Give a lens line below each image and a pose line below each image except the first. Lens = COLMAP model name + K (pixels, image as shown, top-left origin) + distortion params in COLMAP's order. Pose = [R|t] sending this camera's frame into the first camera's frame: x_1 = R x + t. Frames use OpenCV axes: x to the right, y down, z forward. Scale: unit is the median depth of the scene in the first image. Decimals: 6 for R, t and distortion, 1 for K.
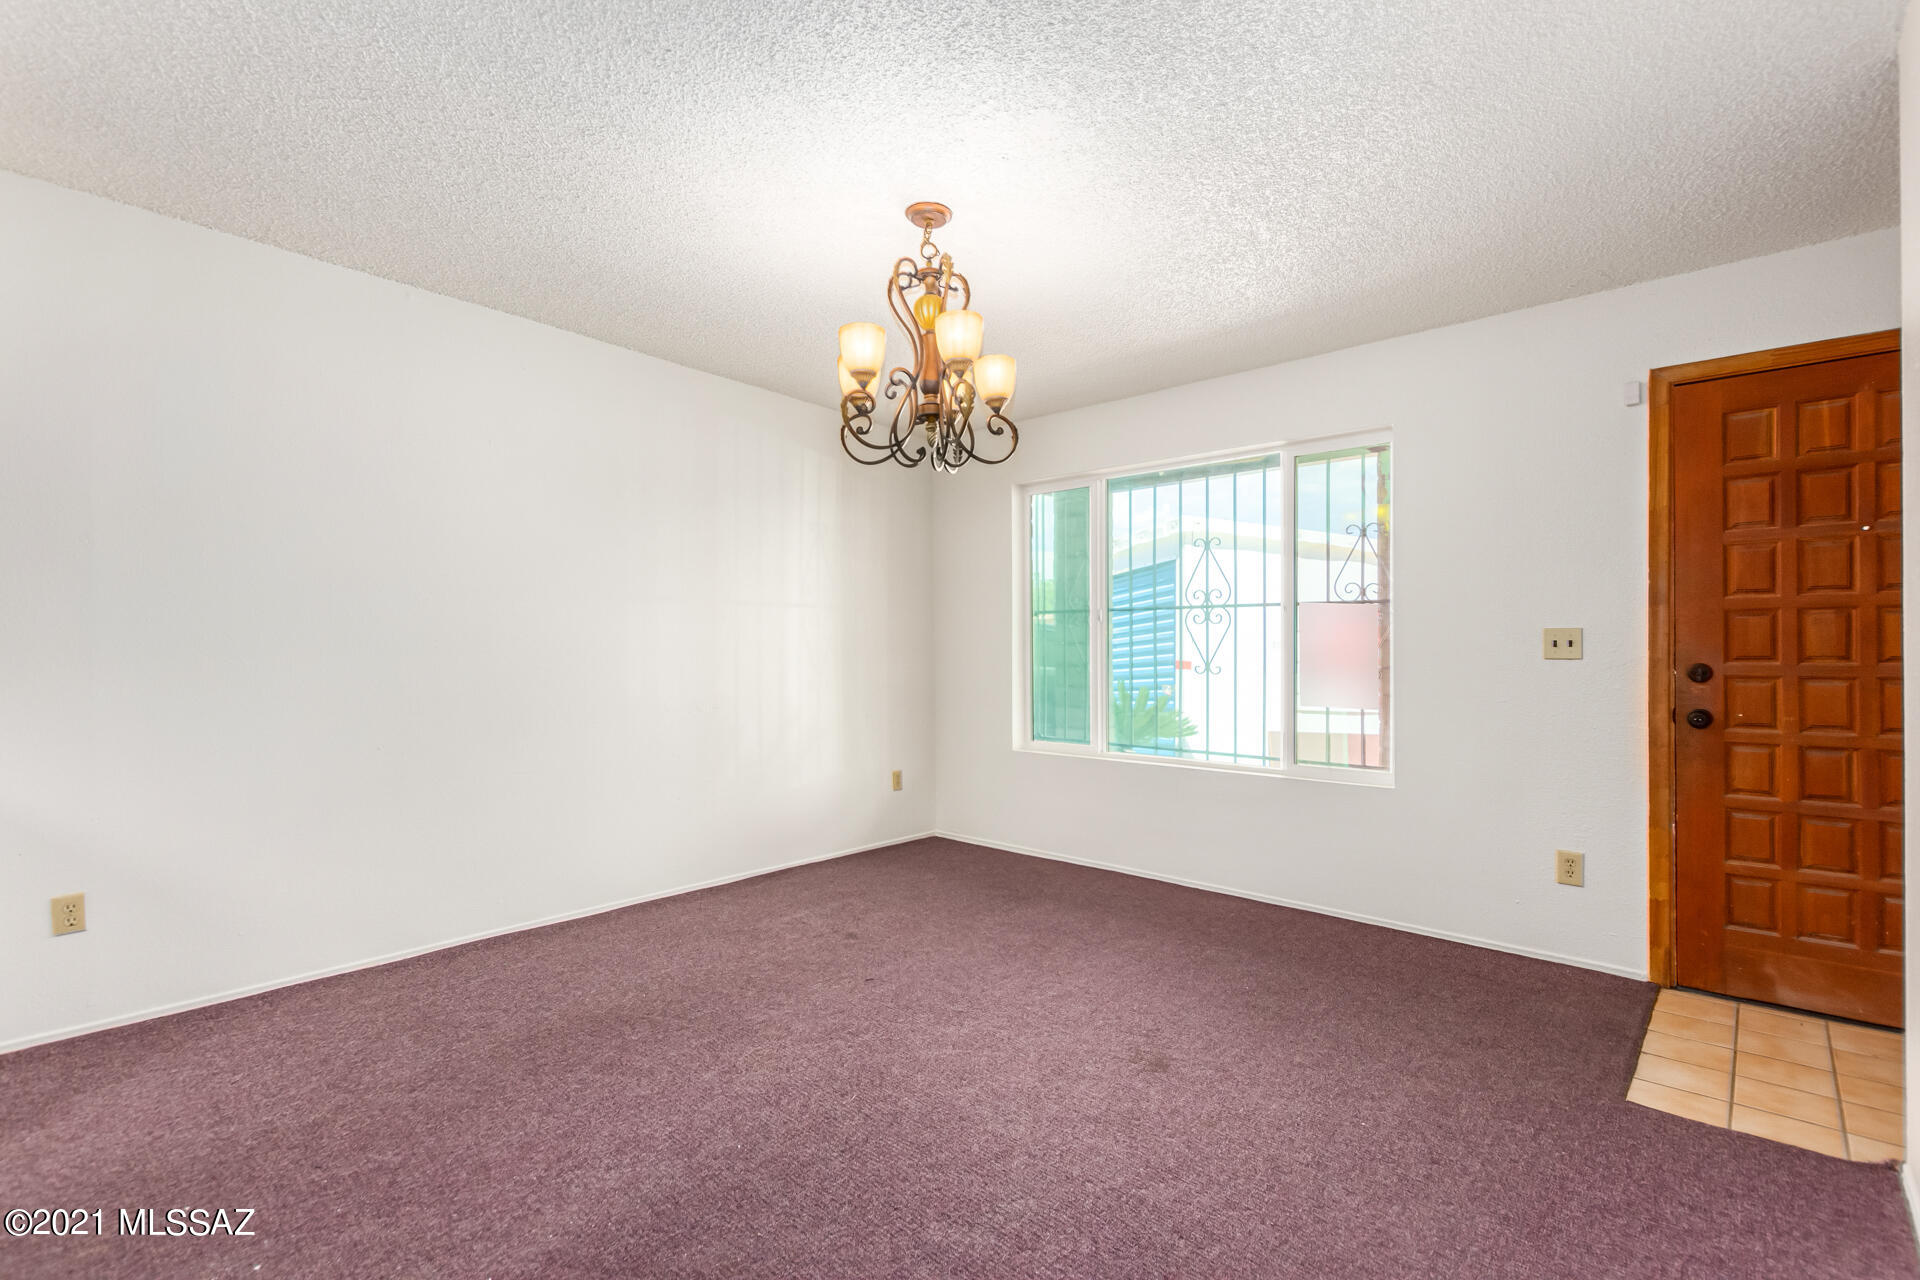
lens RADIAL K [[879.3, 0, 959.5], [0, 879.3, 639.7], [0, 0, 1]] dist [0.000305, -0.000621]
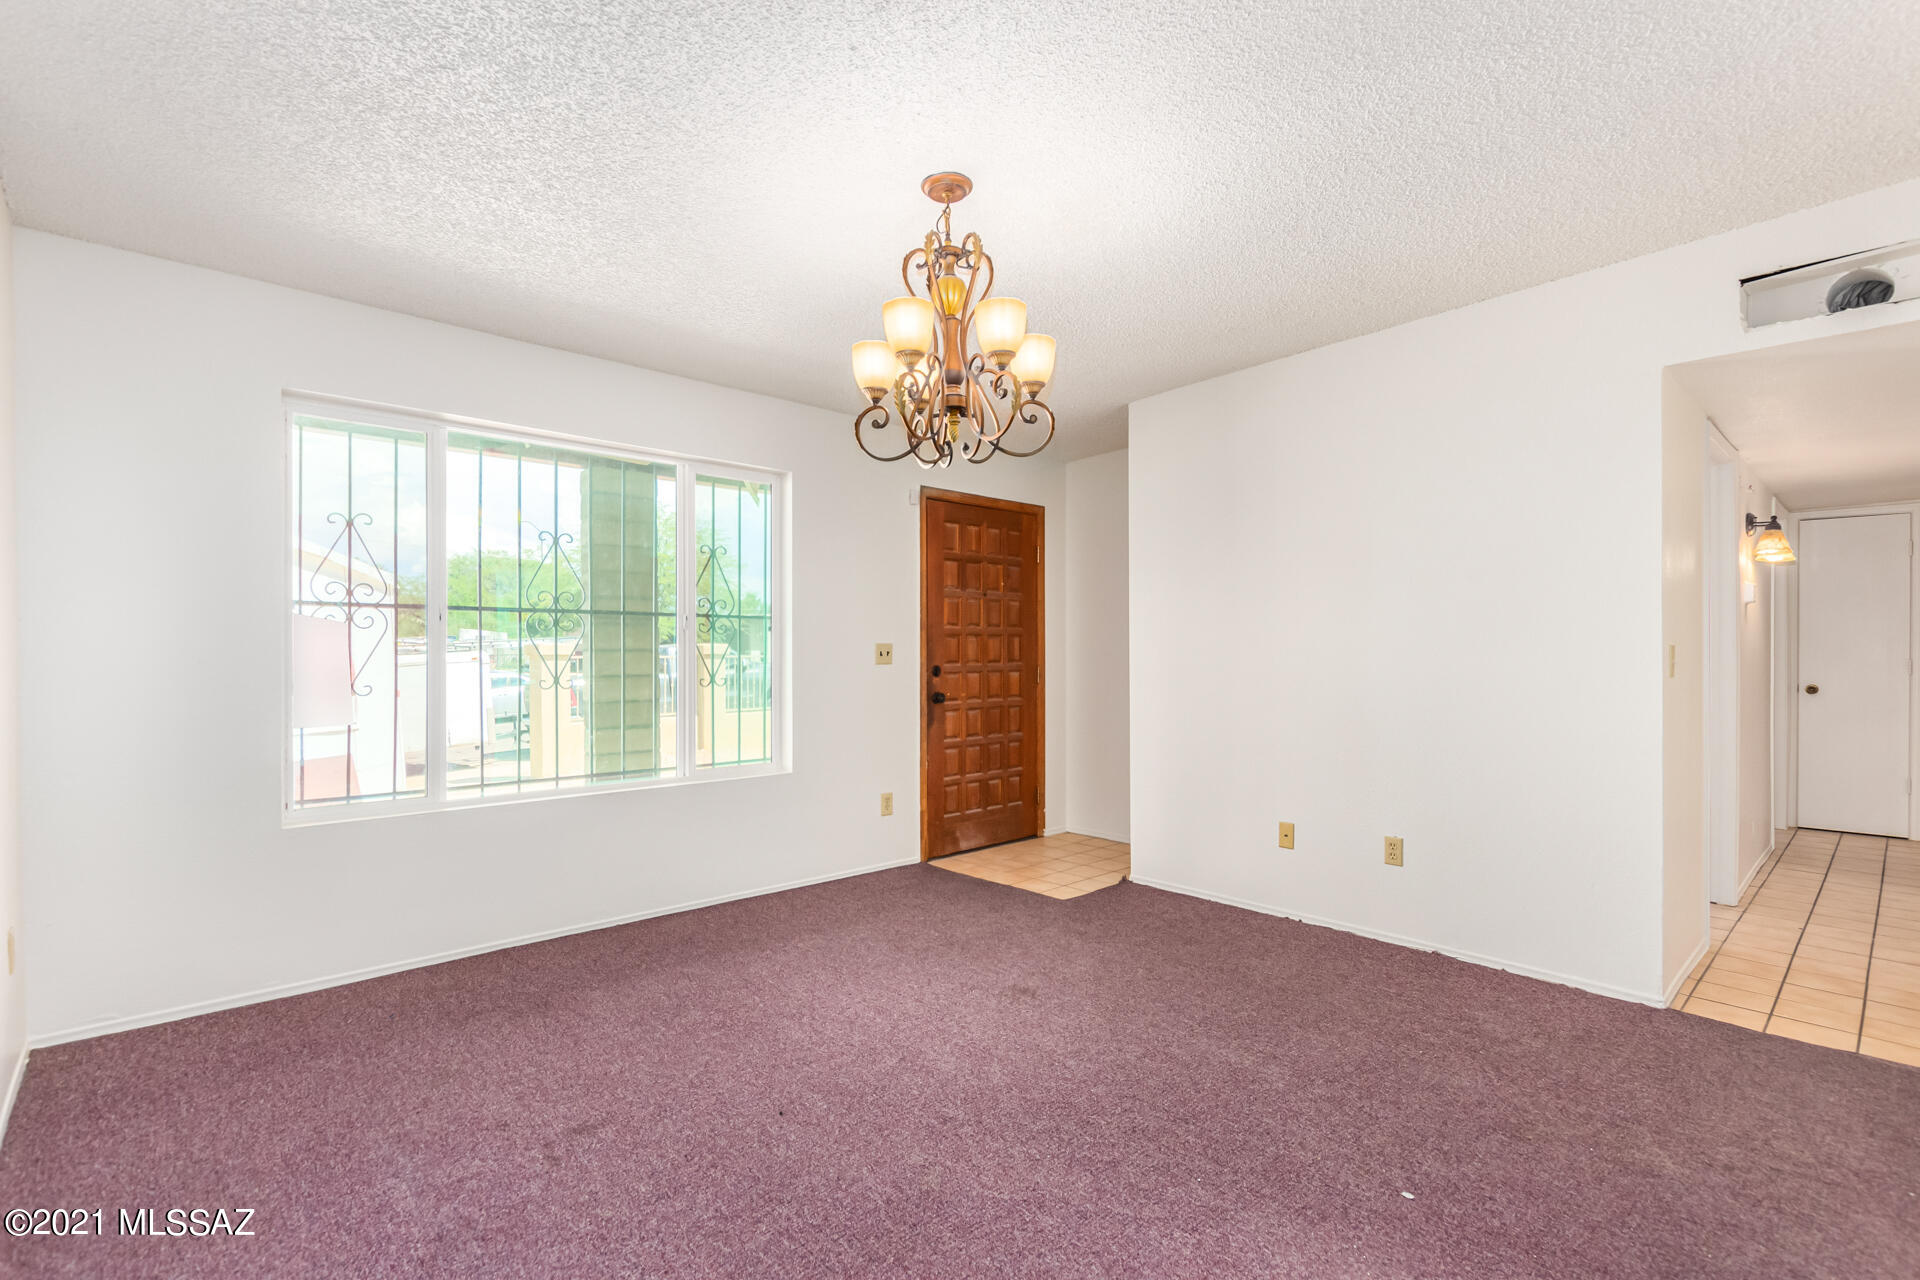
lens RADIAL K [[879.3, 0, 960.2], [0, 879.3, 647.3], [0, 0, 1]] dist [0.000305, -0.000621]
pose [[0.082437, 0.004916, 0.996584, -0.808965], [-0.004974, 0.999977, -0.004522, -0.000177], [-0.996584, -0.004584, 0.082460, 0.775593]]
